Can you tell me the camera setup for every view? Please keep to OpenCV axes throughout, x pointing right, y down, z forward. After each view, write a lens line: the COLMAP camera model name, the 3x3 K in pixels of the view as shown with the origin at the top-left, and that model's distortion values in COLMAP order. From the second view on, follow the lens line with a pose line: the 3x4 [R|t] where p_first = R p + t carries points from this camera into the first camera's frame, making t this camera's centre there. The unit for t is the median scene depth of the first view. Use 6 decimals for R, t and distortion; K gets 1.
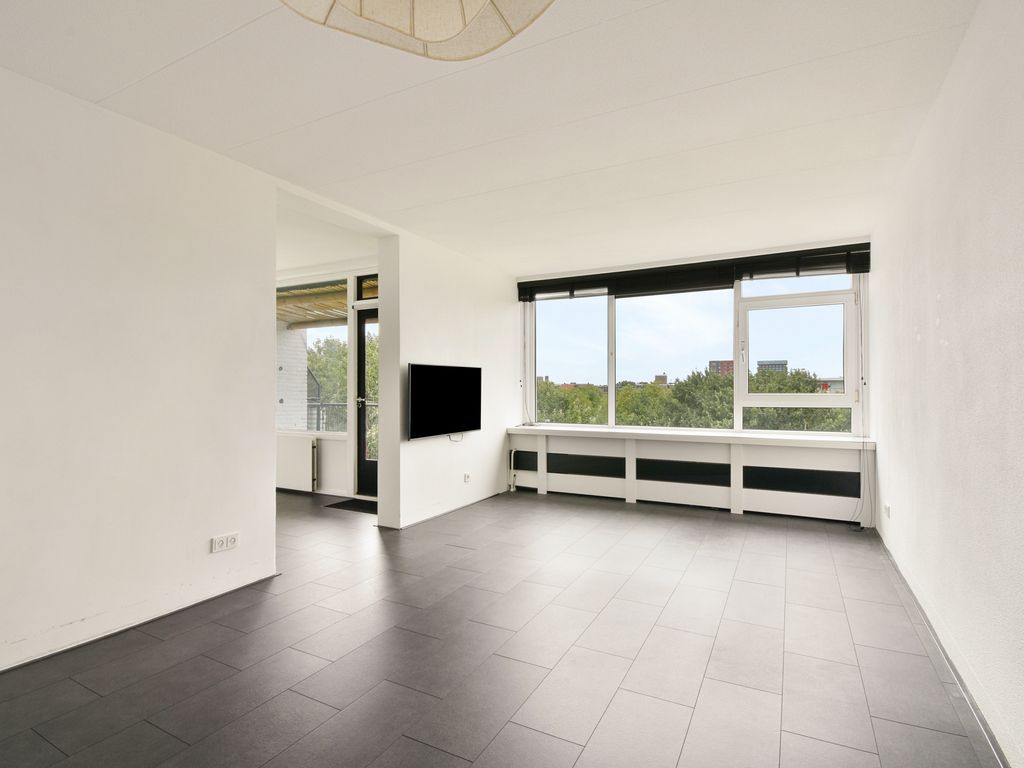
lens RADIAL K [[522.6, 0, 509.2], [0, 522.6, 391.9], [0, 0, 1]] dist [-0.000435, -0.000575]
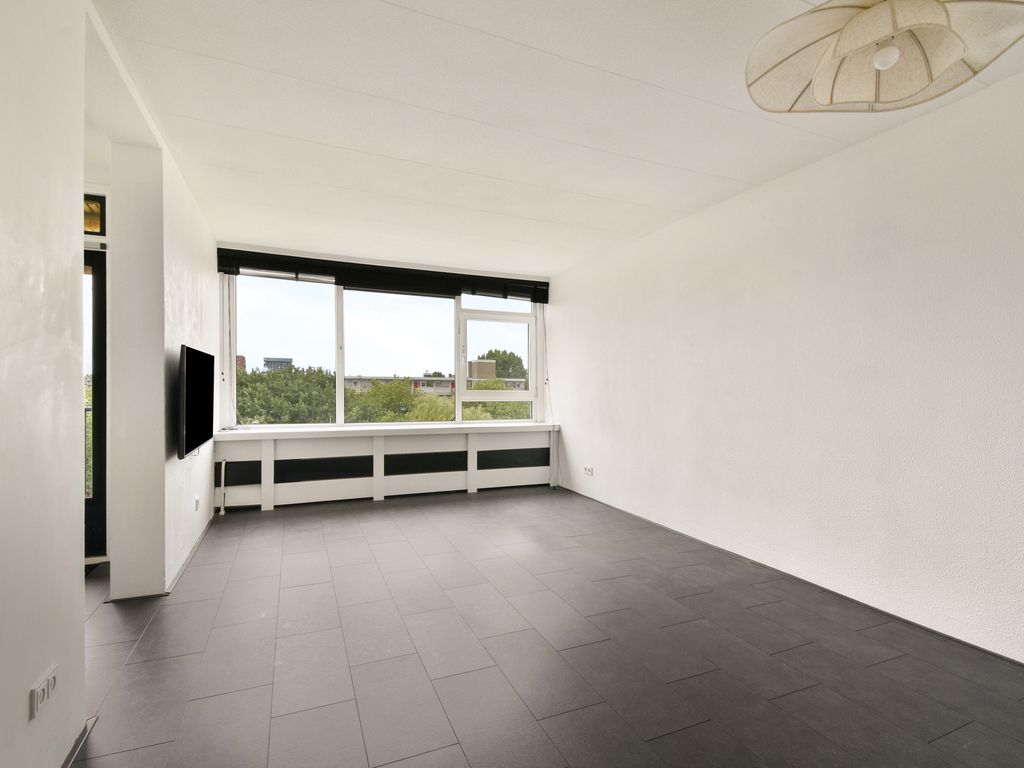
lens RADIAL K [[510.3, 0, 515.7], [0, 510.3, 386.6], [0, 0, 1]] dist [0.026886, -0.000094]
pose [[0.608043, 0.006943, 0.793874, -0.380251], [-0.005591, 0.999974, -0.004463, -0.000557], [-0.793885, -0.001725, 0.608066, 0.204593]]
